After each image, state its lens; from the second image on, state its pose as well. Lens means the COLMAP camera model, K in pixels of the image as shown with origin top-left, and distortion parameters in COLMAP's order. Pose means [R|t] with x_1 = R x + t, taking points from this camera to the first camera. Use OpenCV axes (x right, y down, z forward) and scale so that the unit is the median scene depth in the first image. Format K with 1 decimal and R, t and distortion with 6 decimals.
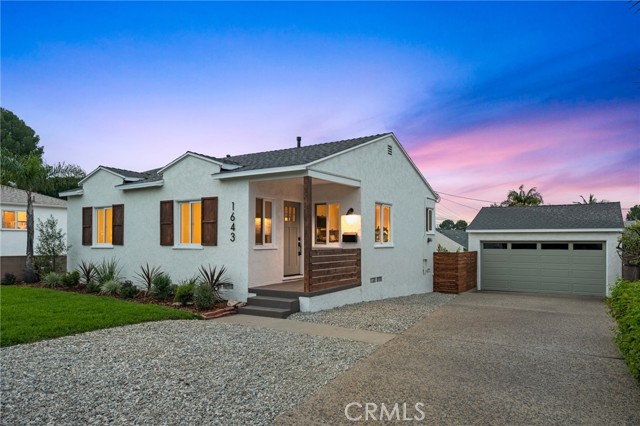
lens RADIAL K [[445.7, 0, 315.8], [0, 445.7, 244.5], [0, 0, 1]] dist [-0.002495, 0.001297]
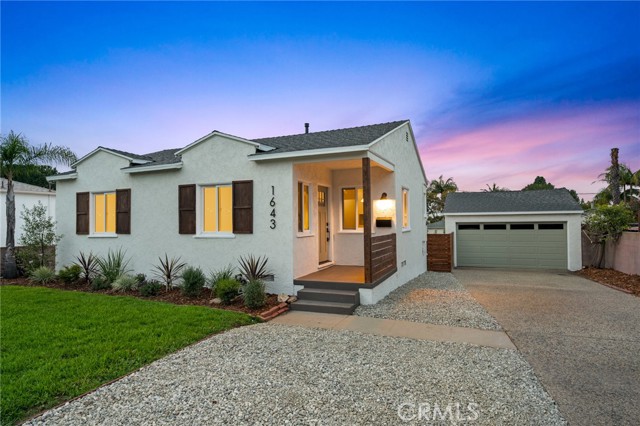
lens RADIAL K [[374.7, 0, 319.9], [0, 374.7, 216.4], [0, 0, 1]] dist [-0.001057, -0.001533]
pose [[0.985416, -0.011063, 0.169804, -0.201928], [0.015157, 0.999624, -0.022831, -0.012231], [-0.169487, 0.025072, 0.985213, 0.205313]]
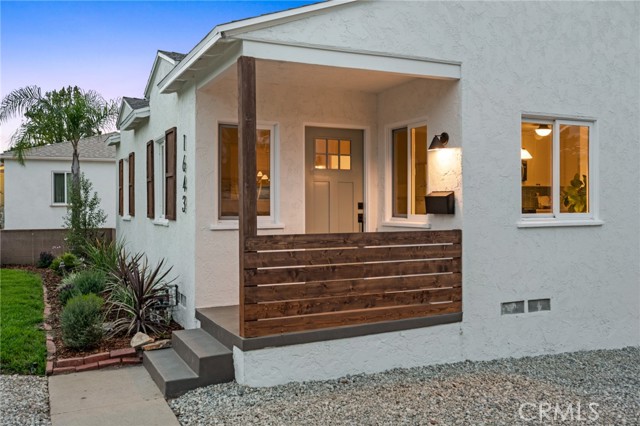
lens RADIAL K [[596.0, 0, 323.8], [0, 596.0, 208.9], [0, 0, 1]] dist [-0.007312, -0.000054]
pose [[0.853858, 0.000928, -0.520506, 0.272059], [0.000046, 0.999998, 0.001859, -0.011215], [0.520506, -0.001611, 0.853856, 0.461452]]
